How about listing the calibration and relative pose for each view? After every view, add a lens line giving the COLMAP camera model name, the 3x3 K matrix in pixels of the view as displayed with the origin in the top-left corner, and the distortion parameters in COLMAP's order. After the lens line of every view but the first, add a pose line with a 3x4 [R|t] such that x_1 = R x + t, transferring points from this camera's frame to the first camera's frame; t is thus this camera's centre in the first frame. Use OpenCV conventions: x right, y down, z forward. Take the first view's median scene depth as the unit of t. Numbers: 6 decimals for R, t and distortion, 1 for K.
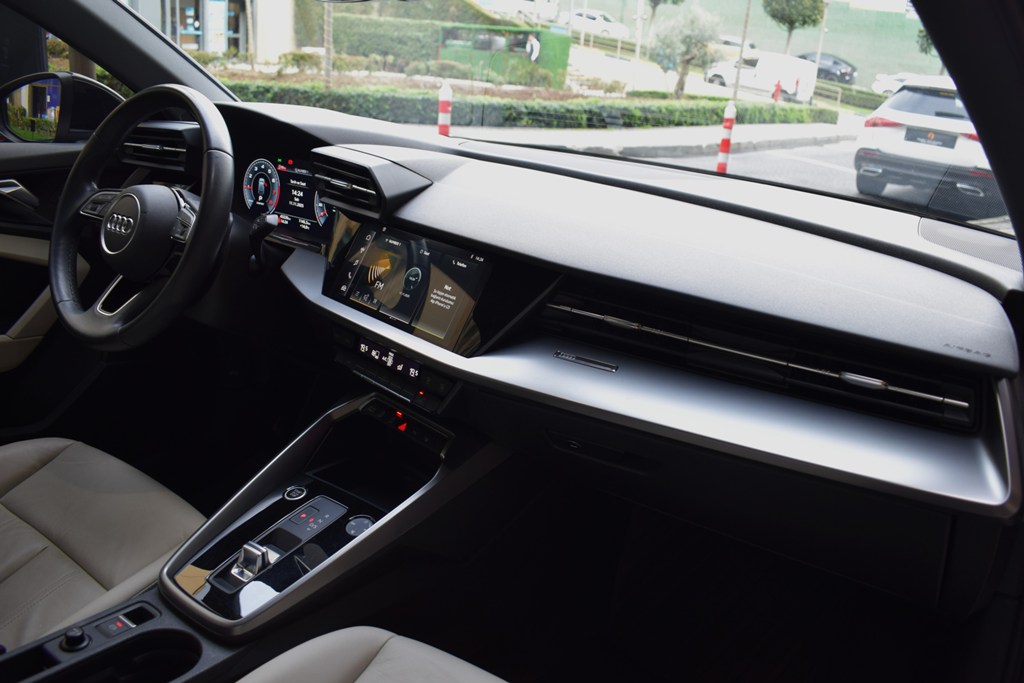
lens RADIAL K [[833.9, 0, 517.1], [0, 833.9, 338.4], [0, 0, 1]] dist [-0.085452, -0.010192]
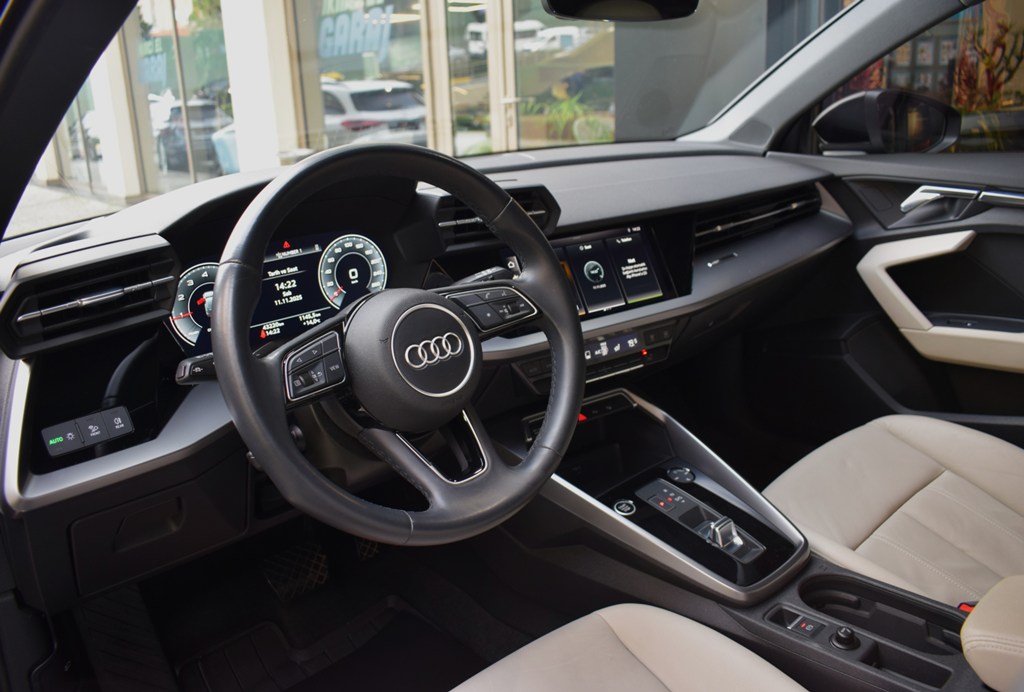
lens RADIAL K [[787.8, 0, 484.7], [0, 787.8, 341.9], [0, 0, 1]] dist [-0.111335, 0.021582]
pose [[0.224939, -0.376203, 0.898818, -0.869872], [0.380874, 0.883012, 0.274270, -0.254305], [-0.896848, 0.280643, 0.341910, 0.616841]]
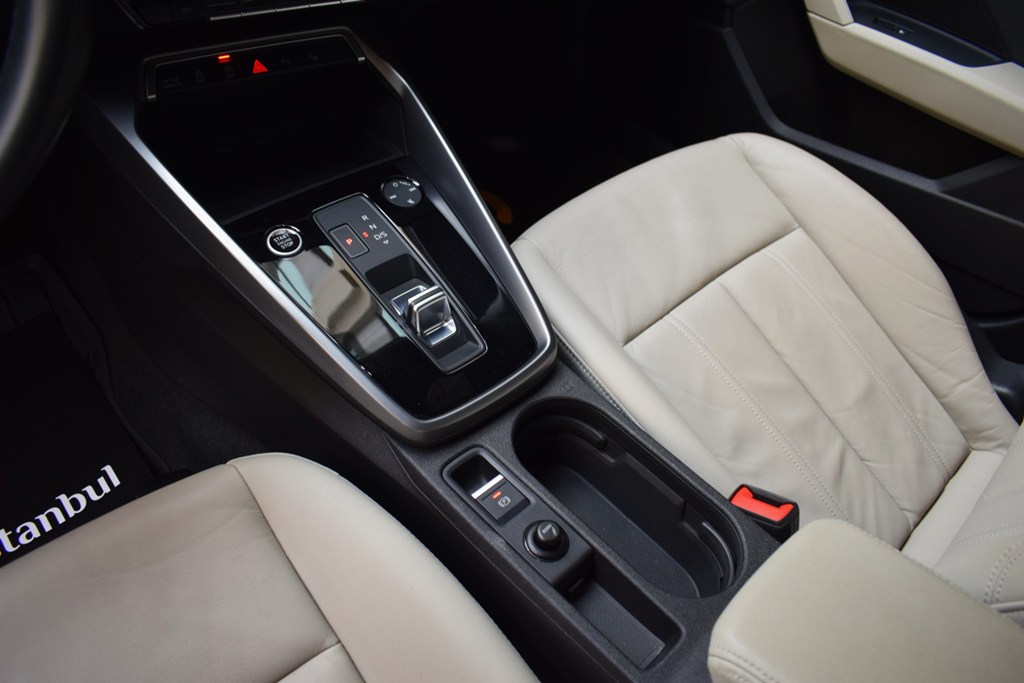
lens RADIAL K [[800.8, 0, 508.3], [0, 800.8, 340.4], [0, 0, 1]] dist [-0.106661, 0.023940]
pose [[0.164402, -0.741869, 0.650078, -0.546167], [0.154561, 0.670279, 0.725835, -0.133832], [-0.974209, -0.018851, 0.224859, 0.563352]]
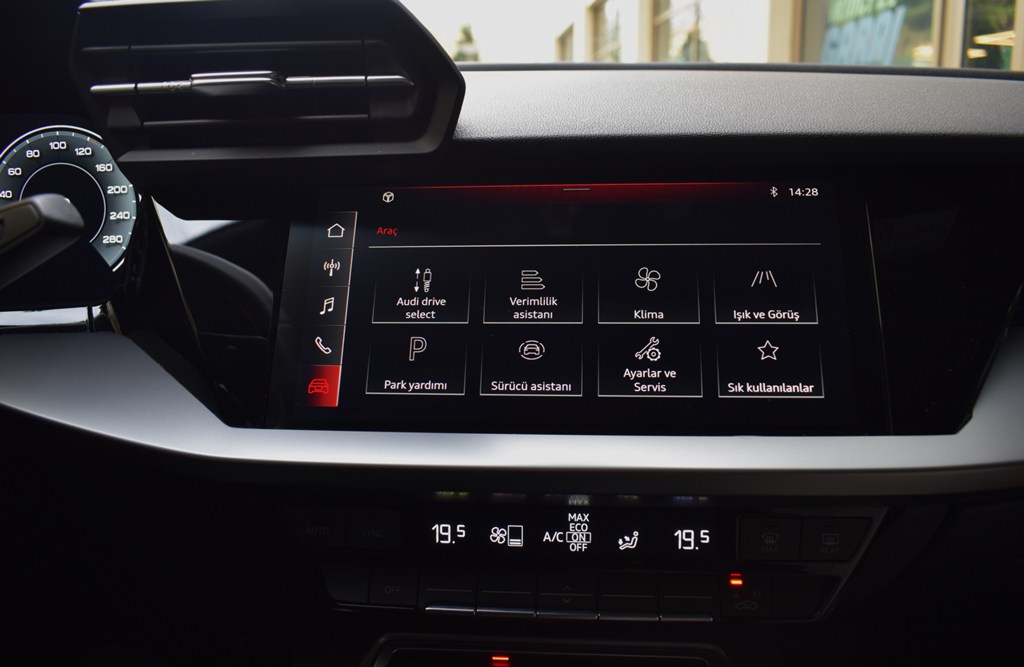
lens RADIAL K [[802.4, 0, 528.9], [0, 802.4, 335.5], [0, 0, 1]] dist [-0.101449, 0.013750]
pose [[0.746665, -0.227976, 0.624915, -0.282993], [0.270333, 0.962357, 0.028078, -0.055104], [-0.607793, 0.147970, 0.780188, 0.578046]]
